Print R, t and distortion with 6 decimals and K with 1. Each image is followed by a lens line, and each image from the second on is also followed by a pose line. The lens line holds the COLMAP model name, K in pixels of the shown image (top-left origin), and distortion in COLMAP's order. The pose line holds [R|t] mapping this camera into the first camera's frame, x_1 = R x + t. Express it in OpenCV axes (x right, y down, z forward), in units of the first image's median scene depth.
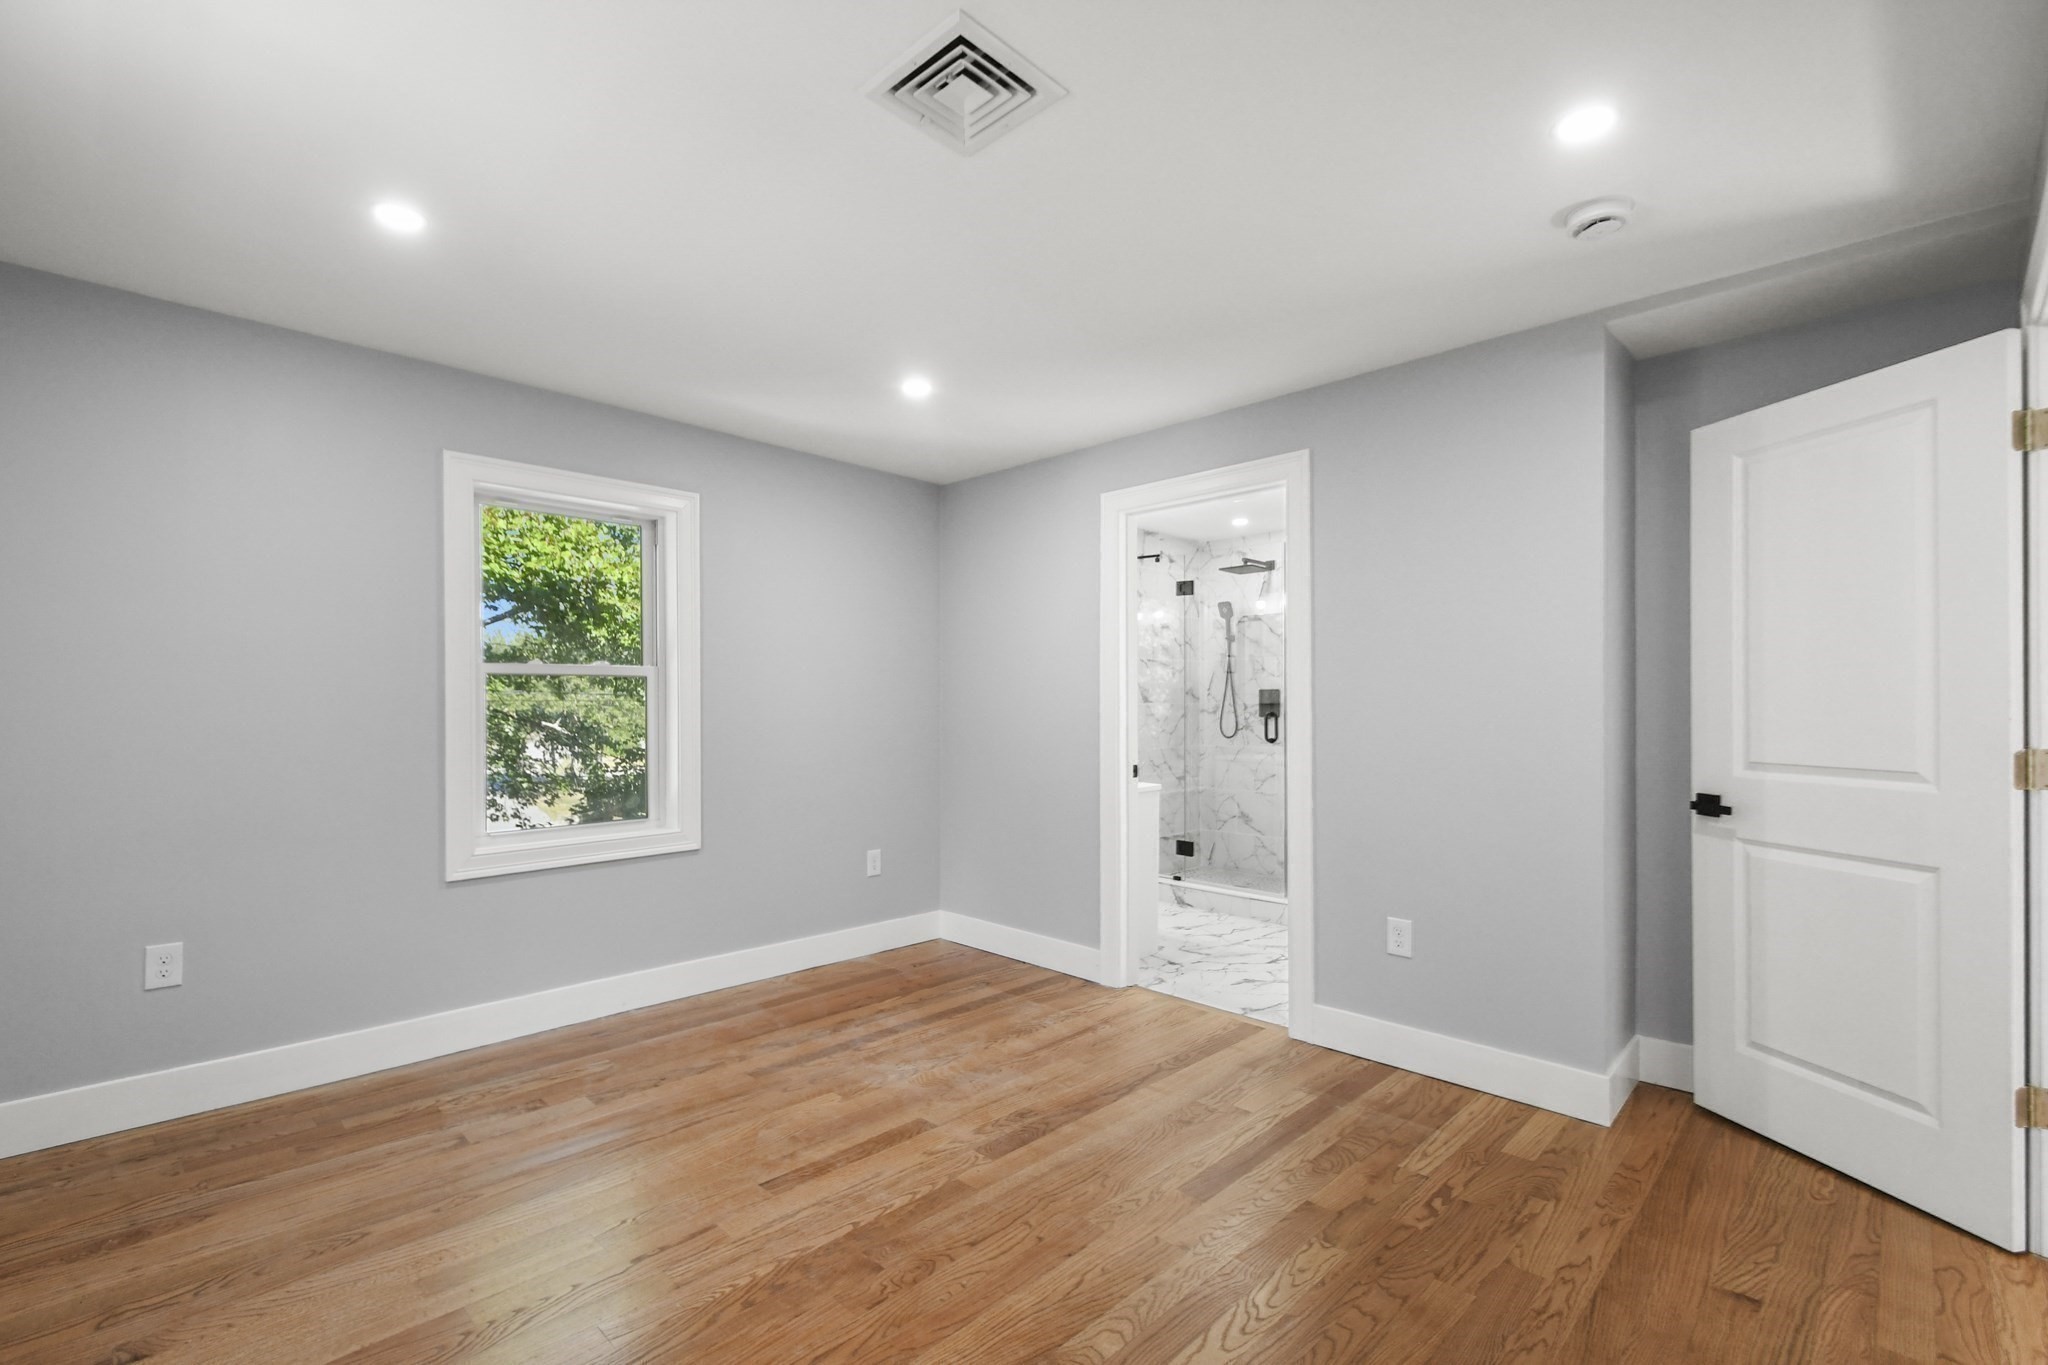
lens RADIAL K [[897.6, 0, 996.8], [0, 897.6, 705.7], [0, 0, 1]] dist [0.024141, -0.014472]
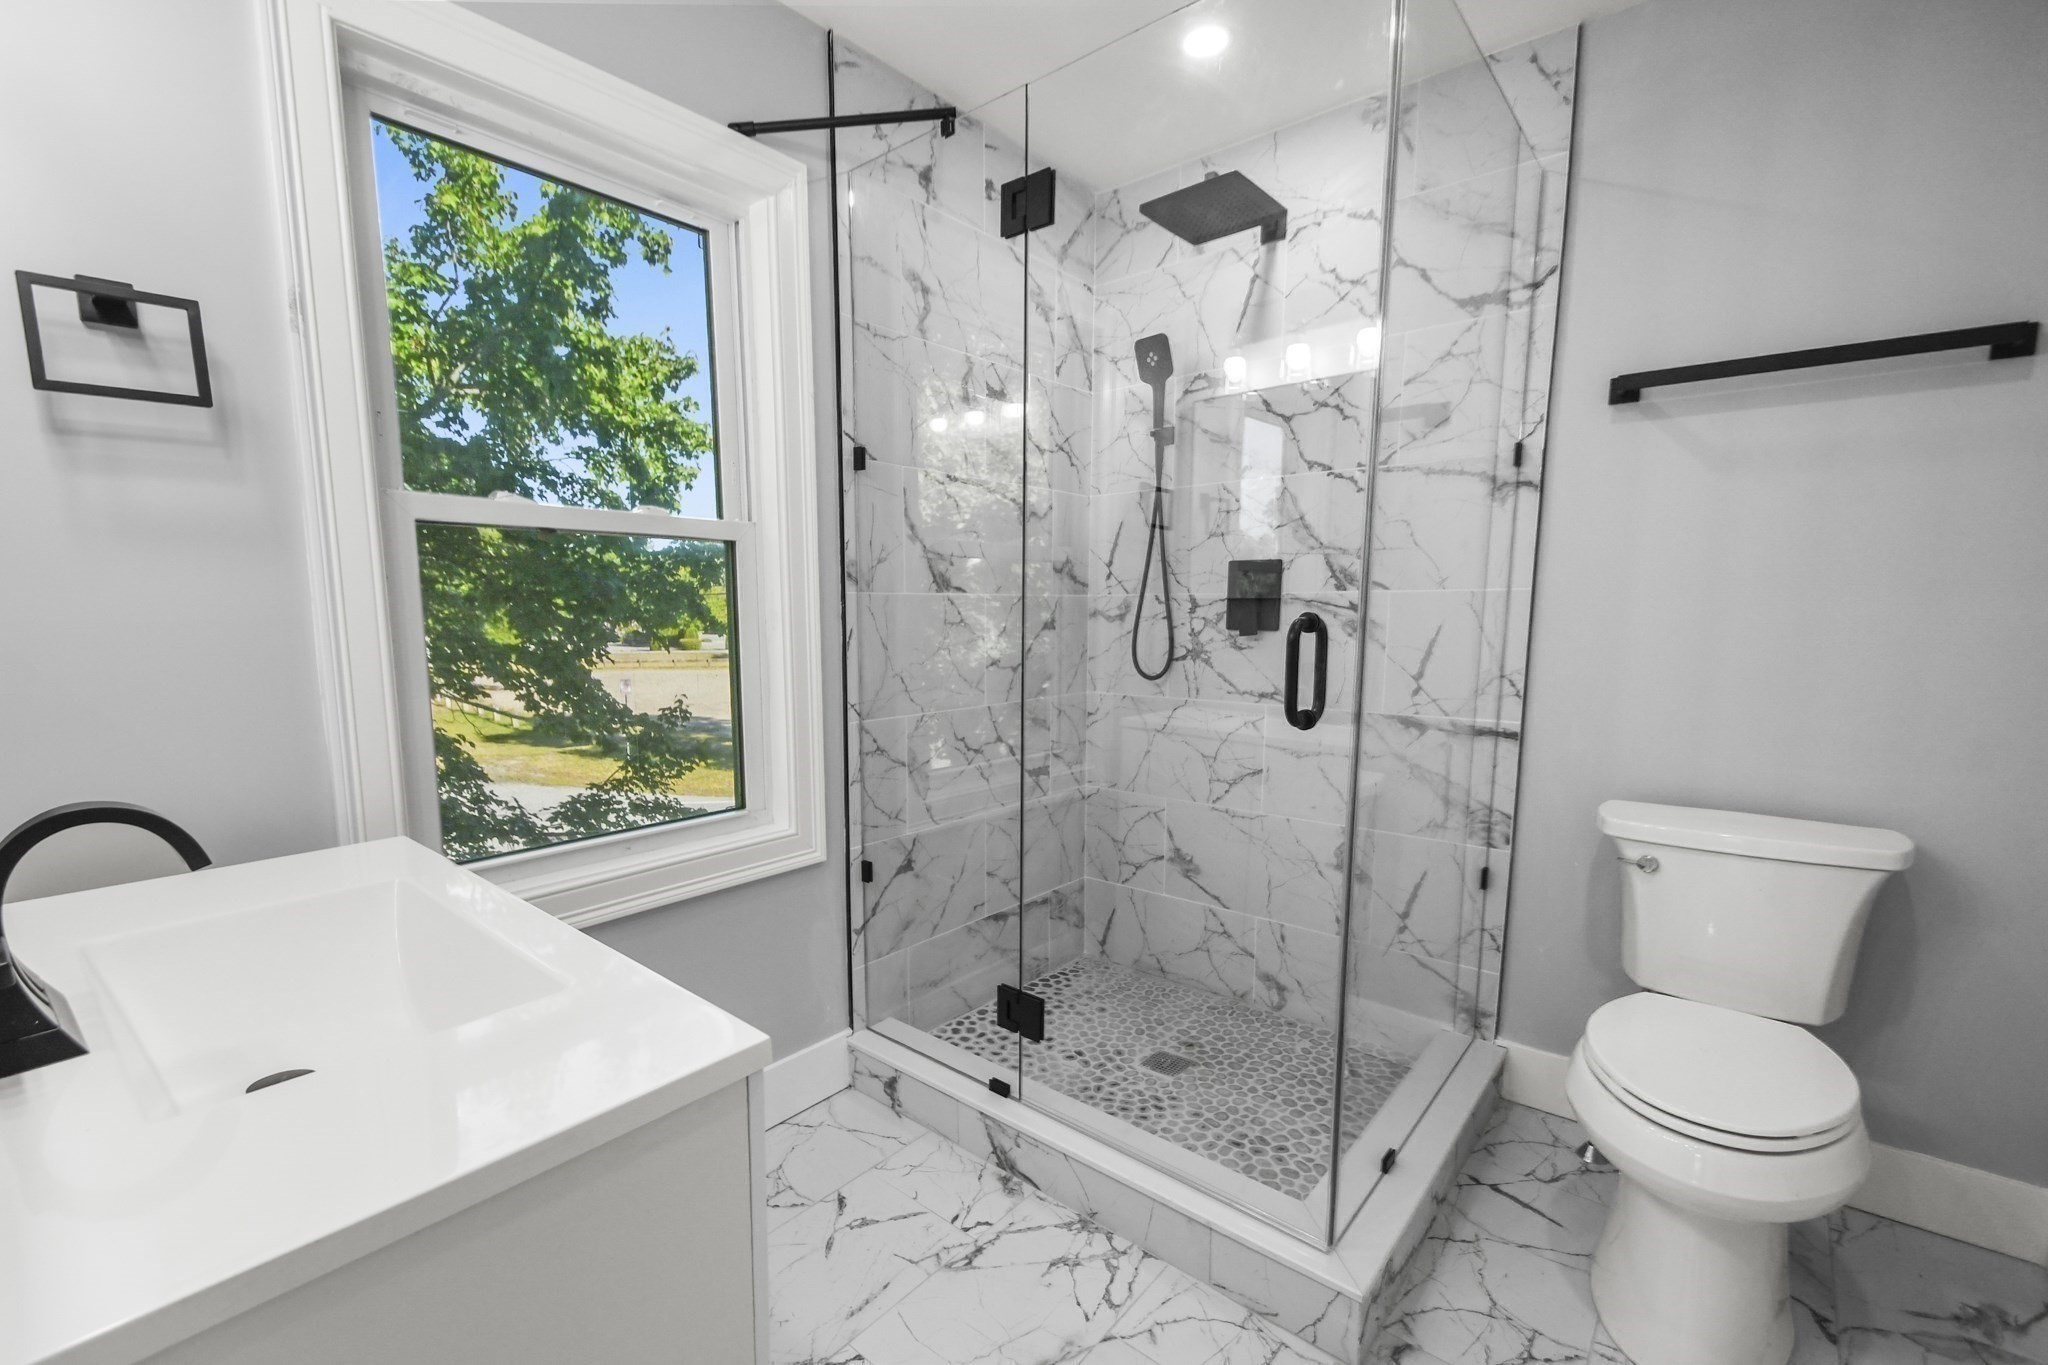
lens RADIAL K [[897.6, 0, 996.8], [0, 897.6, 705.7], [0, 0, 1]] dist [0.024141, -0.014472]
pose [[0.996331, -0.000600, 0.085580, 0.149507], [-0.008435, 0.994417, 0.105179, 0.004695], [-0.085166, -0.105515, 0.990764, 0.588007]]
